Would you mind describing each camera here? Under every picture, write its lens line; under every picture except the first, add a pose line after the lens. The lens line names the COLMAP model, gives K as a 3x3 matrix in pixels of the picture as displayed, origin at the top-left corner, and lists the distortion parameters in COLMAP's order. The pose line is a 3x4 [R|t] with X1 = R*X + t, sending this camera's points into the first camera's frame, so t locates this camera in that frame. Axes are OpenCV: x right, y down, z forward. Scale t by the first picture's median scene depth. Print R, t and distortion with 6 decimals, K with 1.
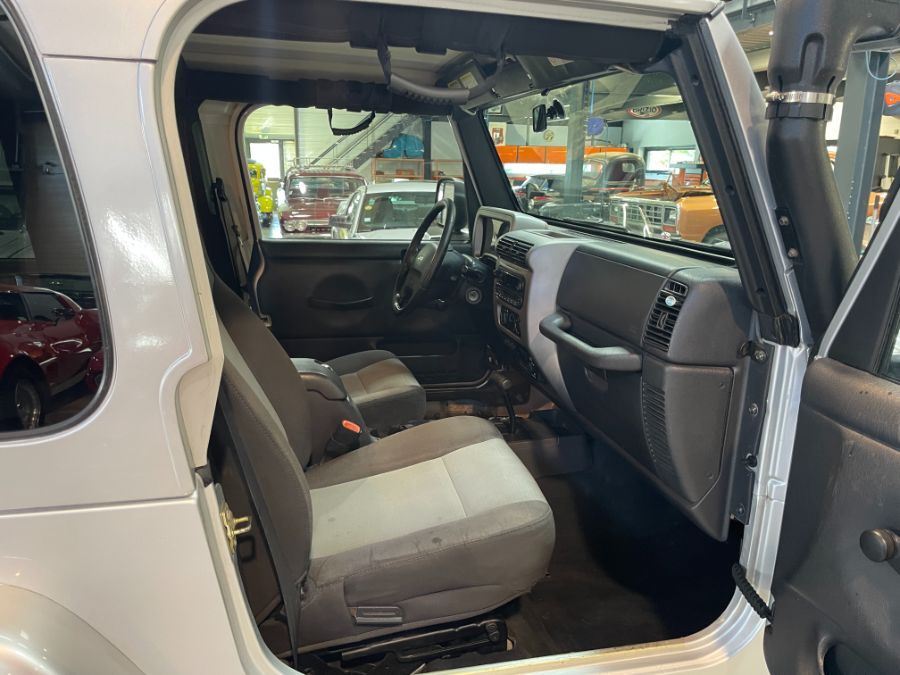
lens RADIAL K [[678.8, 0, 442.5], [0, 678.8, 337.3], [0, 0, 1]] dist [0.093699, -0.121634]
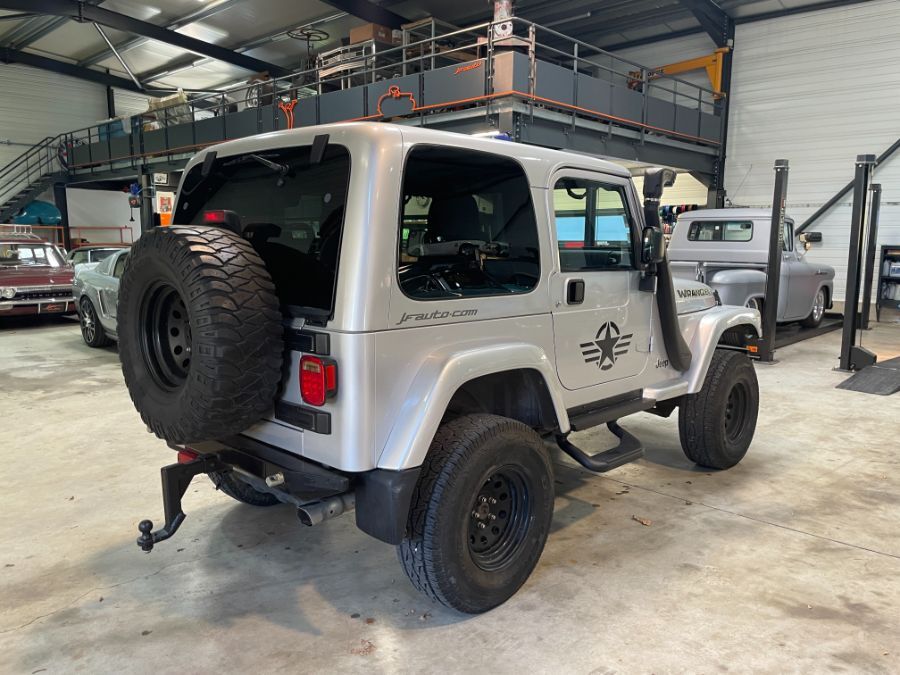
lens RADIAL K [[678.8, 0, 455.8], [0, 678.8, 338.1], [0, 0, 1]] dist [0.093699, -0.121634]
pose [[0.832622, -0.090418, 0.546411, -0.141878], [0.142953, 0.988239, -0.054302, 0.025697], [-0.535074, 0.123324, 0.835755, -0.083466]]
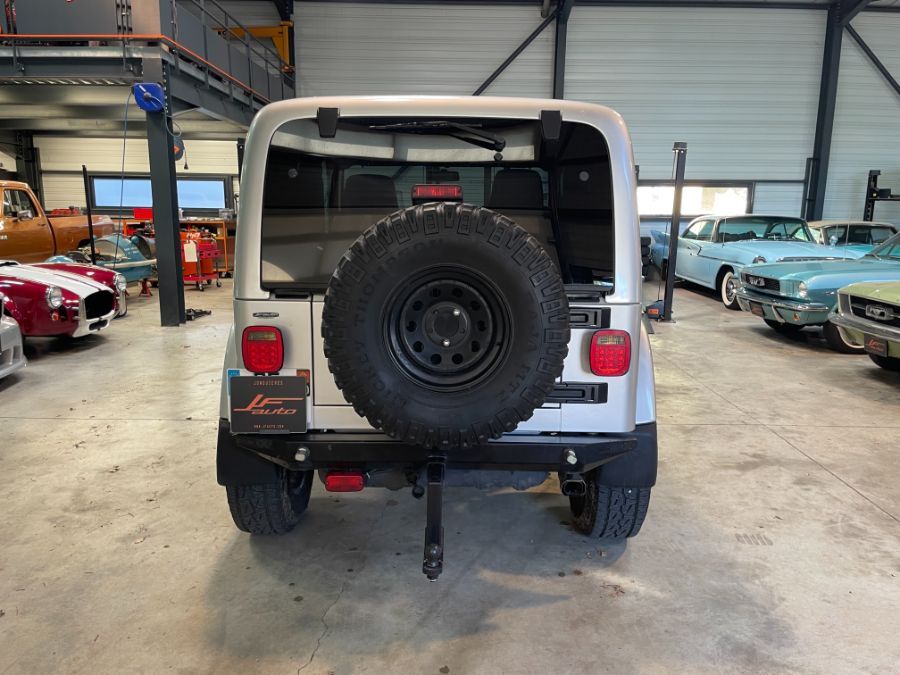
lens RADIAL K [[678.8, 0, 453.9], [0, 678.8, 341.2], [0, 0, 1]] dist [0.093699, -0.121634]
pose [[0.233255, -0.195712, 0.952517, -0.236306], [0.230541, 0.962740, 0.141357, -0.007981], [-0.944692, 0.186622, 0.269684, 0.040522]]
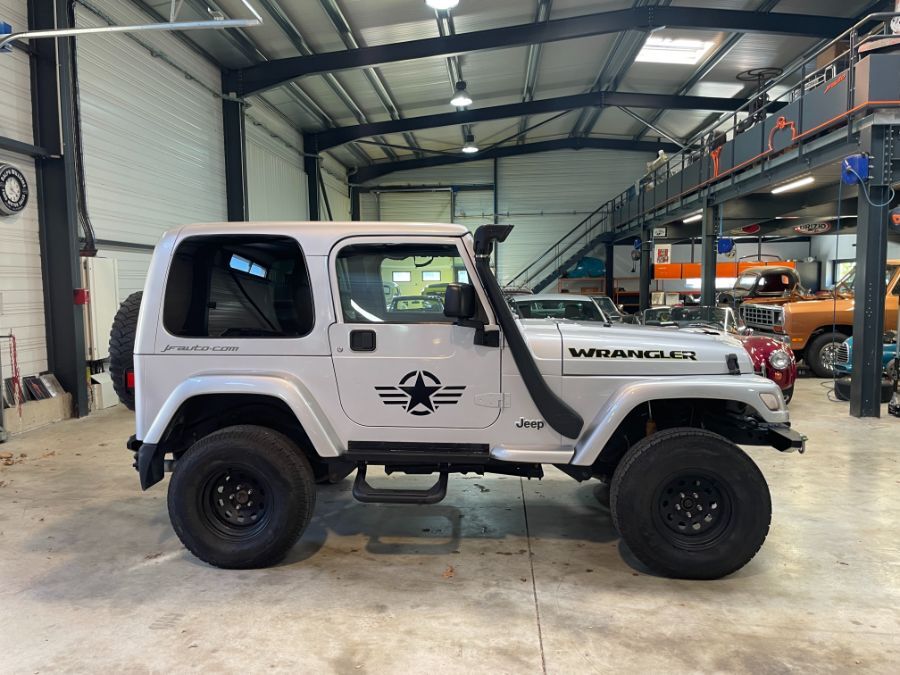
lens RADIAL K [[678.8, 0, 444.8], [0, 678.8, 337.3], [0, 0, 1]] dist [0.093699, -0.121634]
pose [[0.951771, -0.004845, -0.306773, 0.084027], [-0.048239, 0.985076, -0.165219, 0.041616], [0.302995, 0.172049, 0.937333, -0.143225]]
